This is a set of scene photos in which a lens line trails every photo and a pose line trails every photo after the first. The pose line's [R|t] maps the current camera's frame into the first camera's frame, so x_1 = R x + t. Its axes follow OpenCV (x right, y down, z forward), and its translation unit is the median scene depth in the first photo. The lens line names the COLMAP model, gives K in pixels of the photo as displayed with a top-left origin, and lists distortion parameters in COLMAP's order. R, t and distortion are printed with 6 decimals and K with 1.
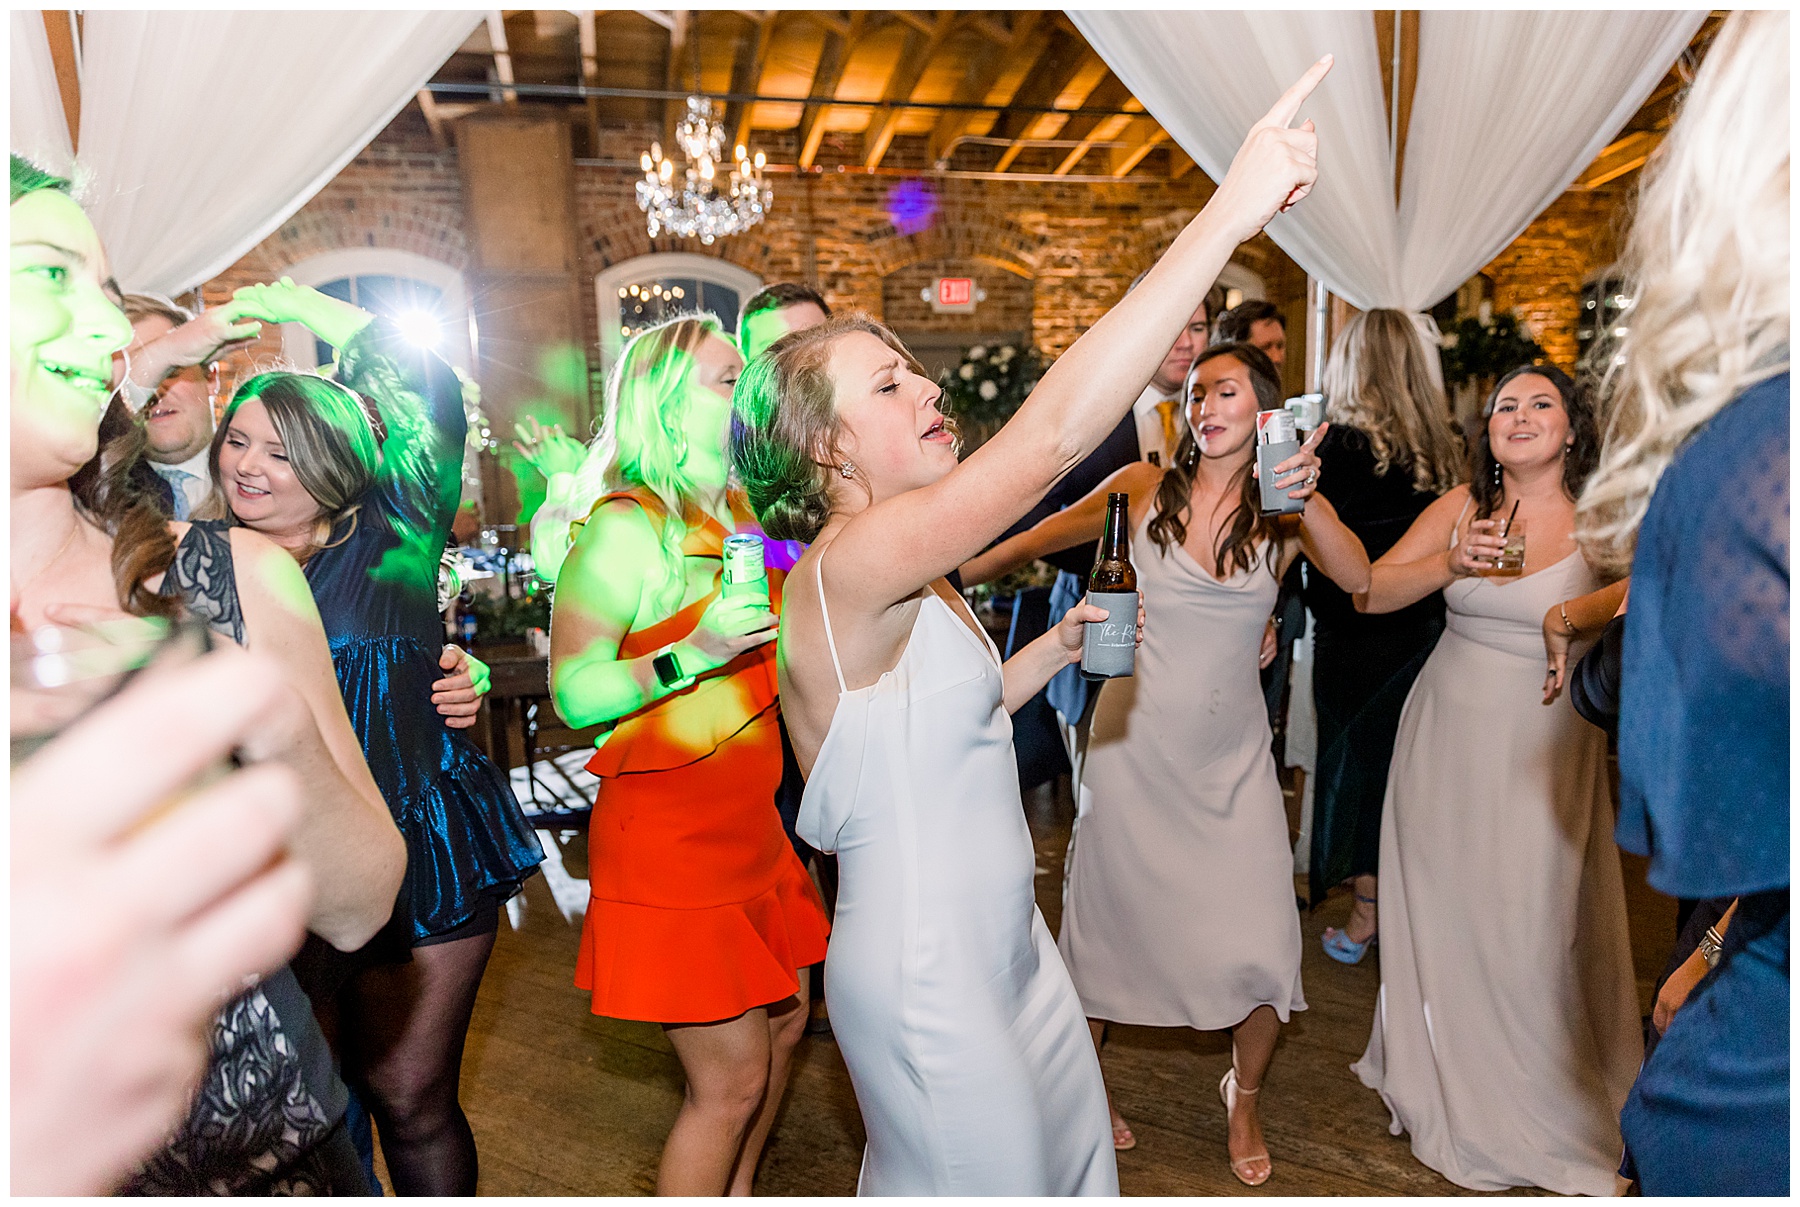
lens RADIAL K [[1263.4, 0, 912.4], [0, 1263.4, 631.8], [0, 0, 1]] dist [0.014416, 0.000657]
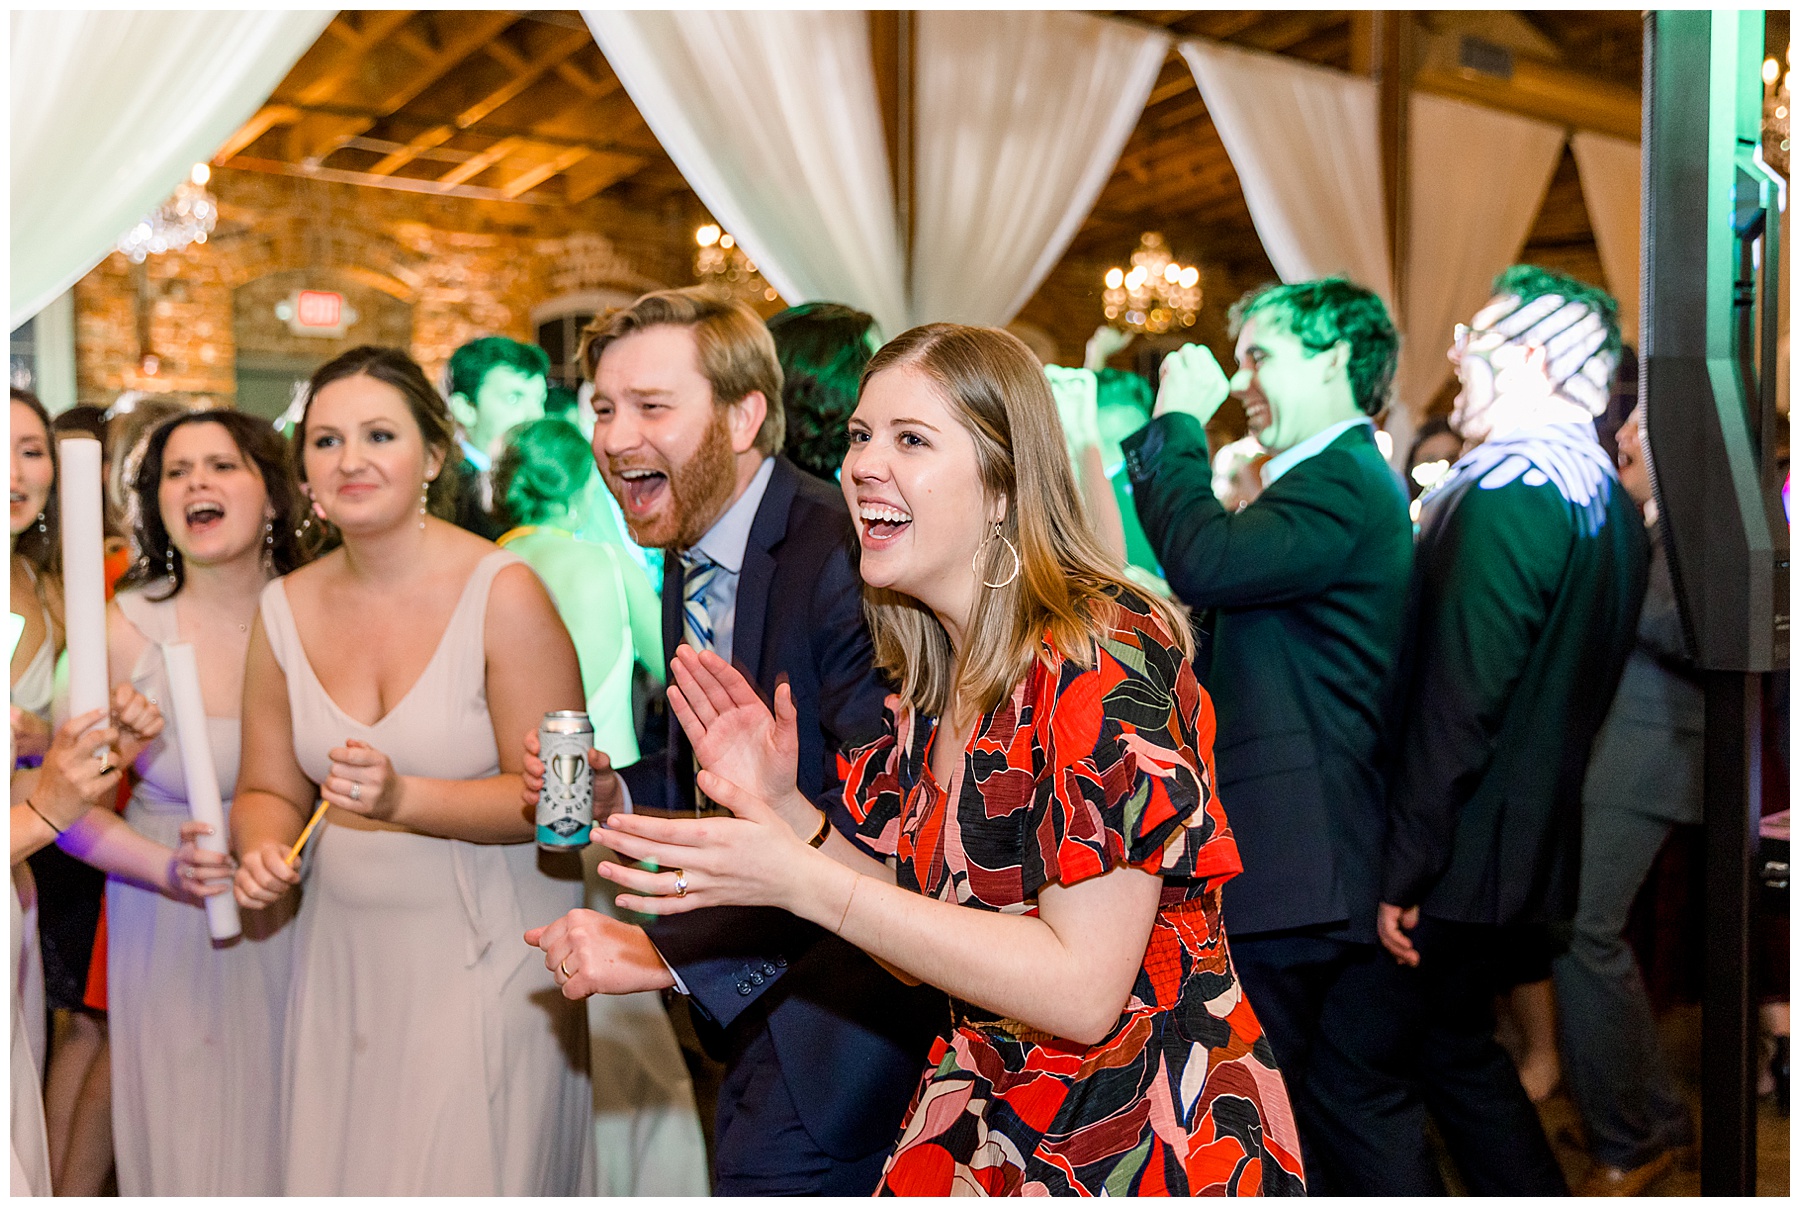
lens RADIAL K [[1894.1, 0, 893.8], [0, 1894.1, 594.1], [0, 0, 1]] dist [0.120889, 0.000000]
pose [[0.896798, -0.005740, 0.442402, -0.188359], [0.049007, 0.995052, -0.086433, 0.045200], [-0.439717, 0.099193, 0.892642, -0.275788]]
